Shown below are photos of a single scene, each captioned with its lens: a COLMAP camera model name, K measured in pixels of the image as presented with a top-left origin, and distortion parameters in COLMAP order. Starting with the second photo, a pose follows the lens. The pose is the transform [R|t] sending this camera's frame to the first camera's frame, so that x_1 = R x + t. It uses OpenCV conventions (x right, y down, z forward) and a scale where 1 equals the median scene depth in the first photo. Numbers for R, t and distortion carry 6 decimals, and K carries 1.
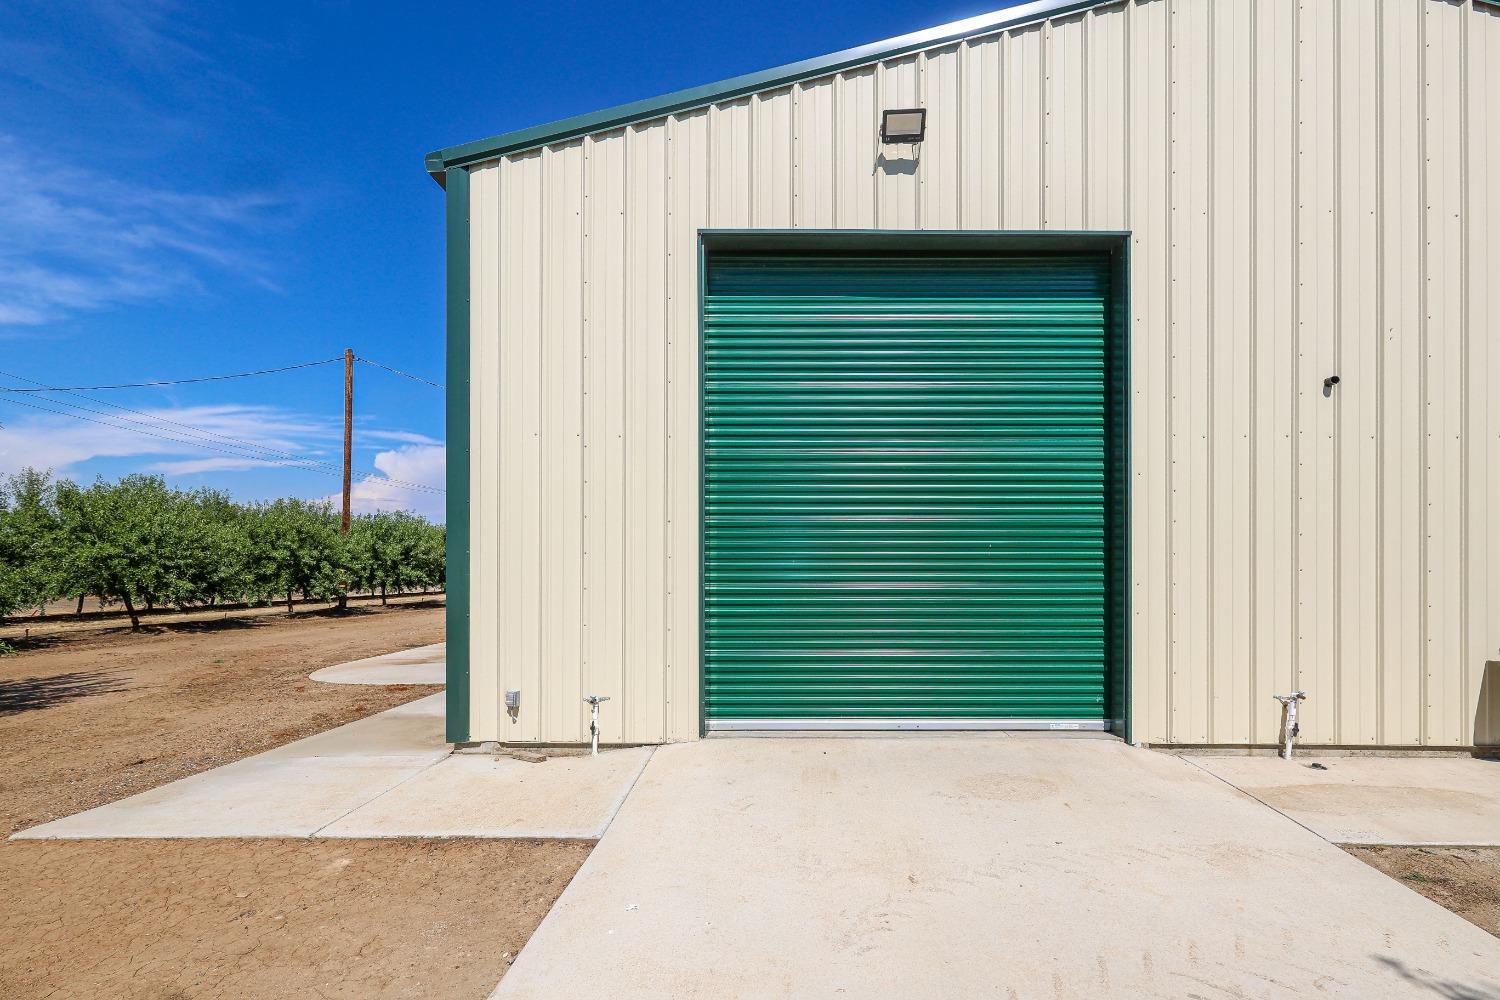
lens RADIAL K [[725.0, 0, 753.9], [0, 725.0, 566.9], [0, 0, 1]] dist [-0.001794, 0.001193]
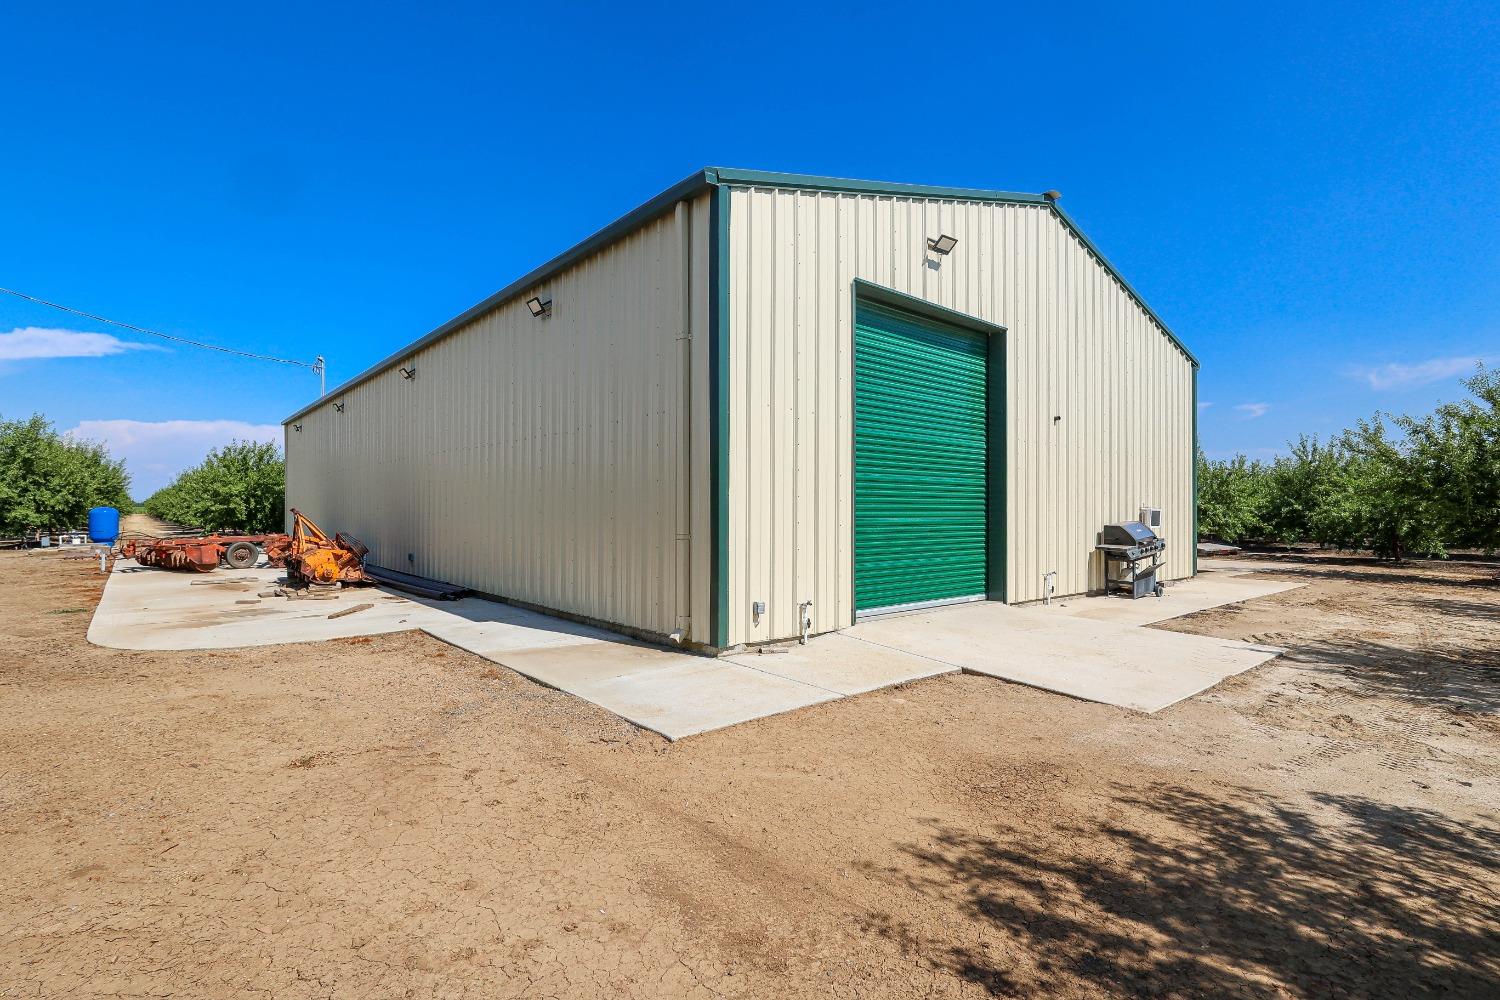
lens RADIAL K [[710.9, 0, 748.8], [0, 710.9, 506.3], [0, 0, 1]] dist [0.001859, 0.000575]
pose [[0.760514, 0.007180, 0.649282, -1.165668], [-0.004987, 0.999974, -0.005217, 0.006450], [-0.649302, 0.000729, 0.760530, 0.042752]]
